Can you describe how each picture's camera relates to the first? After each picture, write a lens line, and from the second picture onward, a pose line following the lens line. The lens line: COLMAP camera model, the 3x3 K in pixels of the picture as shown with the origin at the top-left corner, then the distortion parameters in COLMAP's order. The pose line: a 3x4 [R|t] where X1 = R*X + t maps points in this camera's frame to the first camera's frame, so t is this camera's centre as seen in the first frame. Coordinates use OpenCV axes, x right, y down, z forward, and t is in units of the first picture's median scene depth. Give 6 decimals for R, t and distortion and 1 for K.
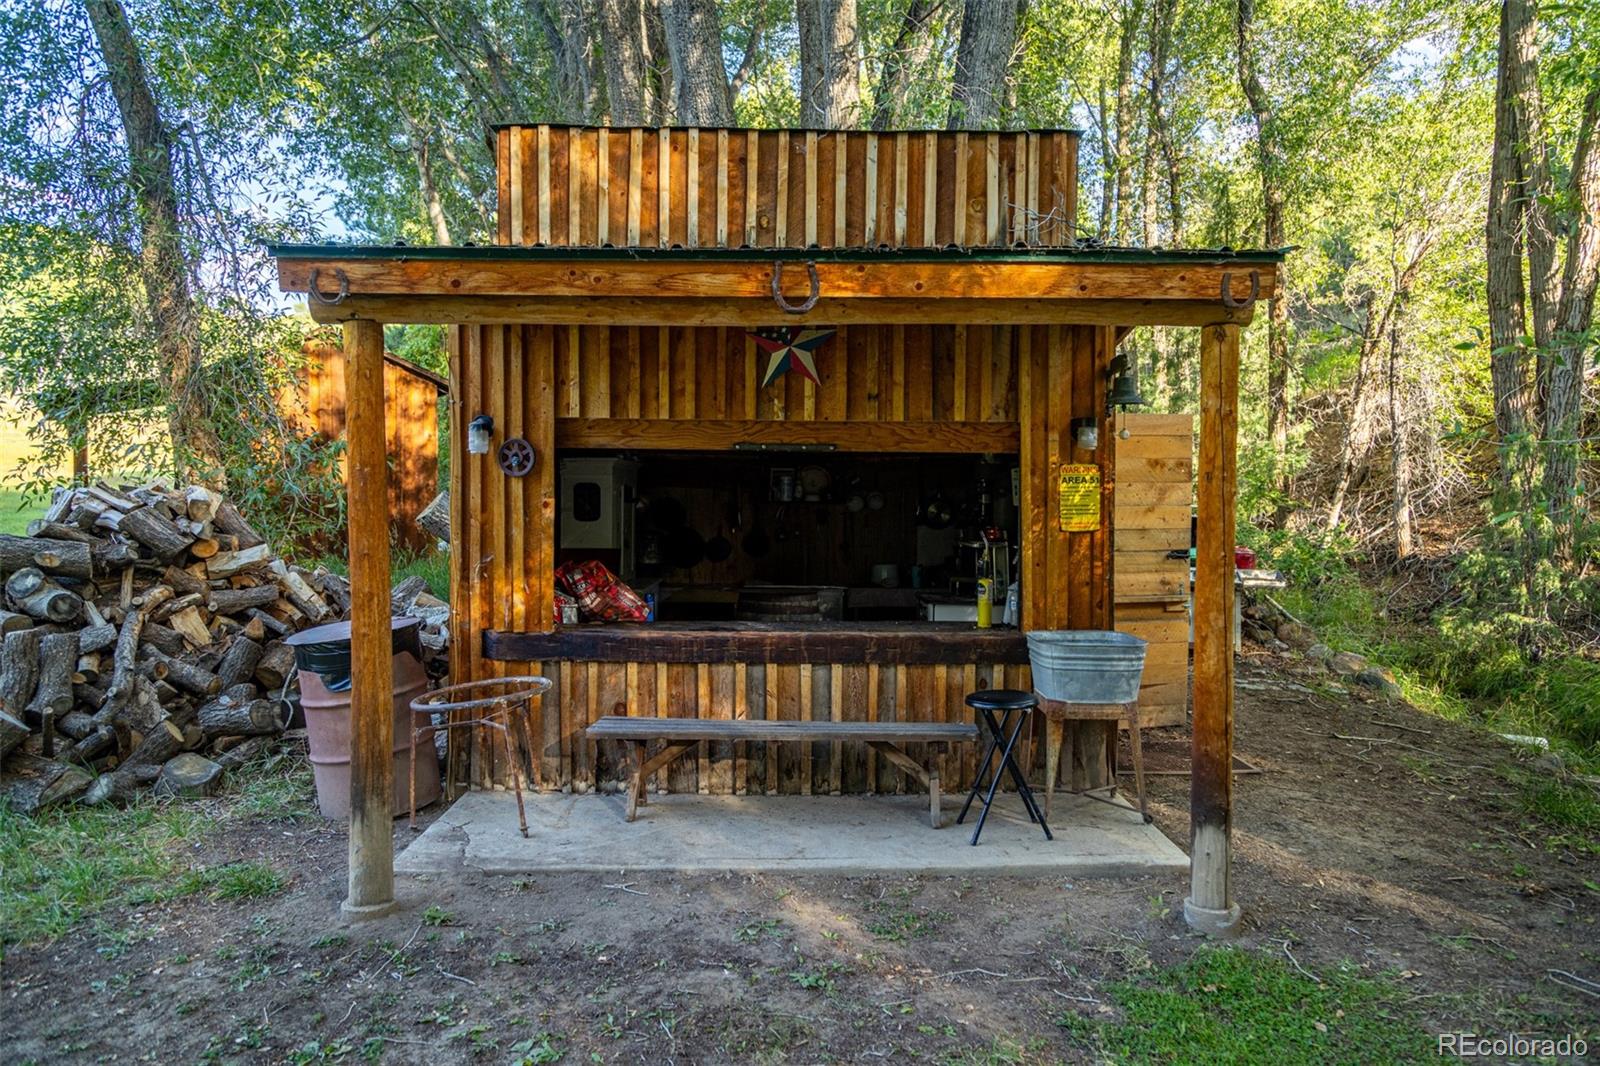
lens RADIAL K [[1062.0, 0, 797.2], [0, 1062.0, 533.4], [0, 0, 1]] dist [0.021317, 0.003823]
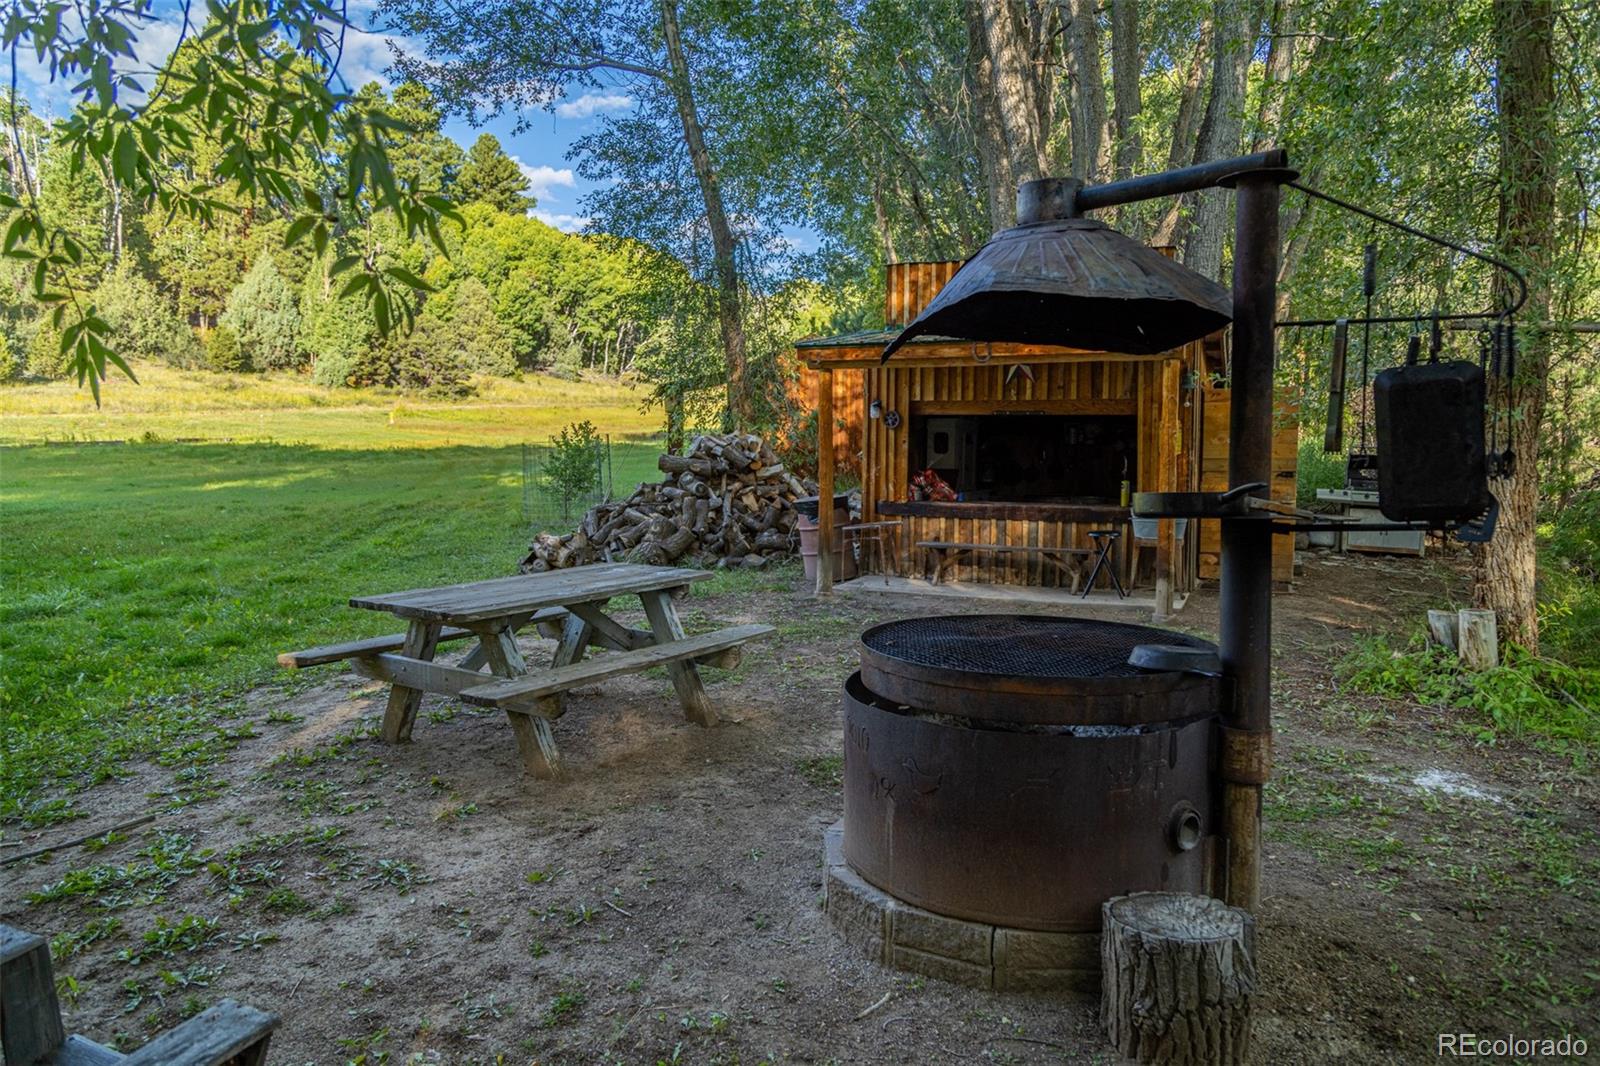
lens RADIAL K [[1062.0, 0, 805.2], [0, 1062.0, 531.8], [0, 0, 1]] dist [0.021317, 0.003823]
pose [[0.914674, 0.033459, -0.402804, 0.427553], [-0.017170, 0.998885, 0.043983, 0.060338], [0.403827, -0.033314, 0.914229, -0.989869]]
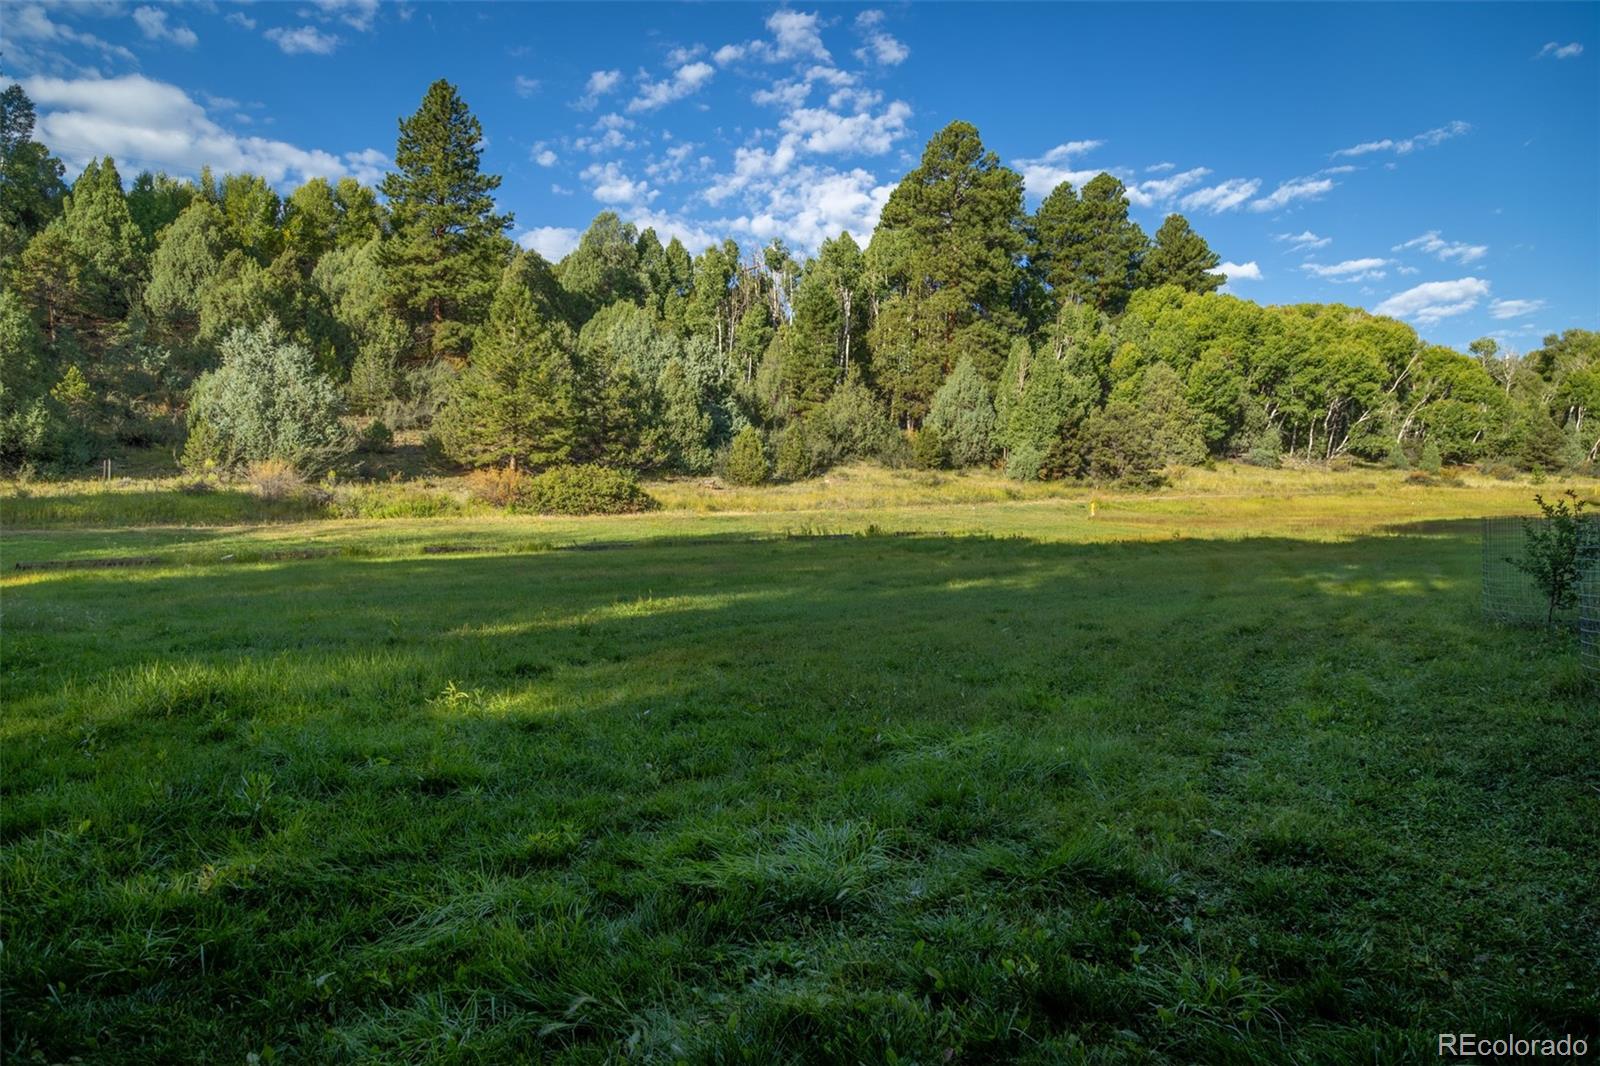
lens RADIAL K [[1062.0, 0, 799.7], [0, 1062.0, 533.4], [0, 0, 1]] dist [0.021317, 0.003823]
pose [[0.529230, -0.006335, -0.848455, 0.256731], [-0.035260, 0.998944, -0.029453, 0.059976], [0.847745, 0.045504, 0.528448, -0.893070]]
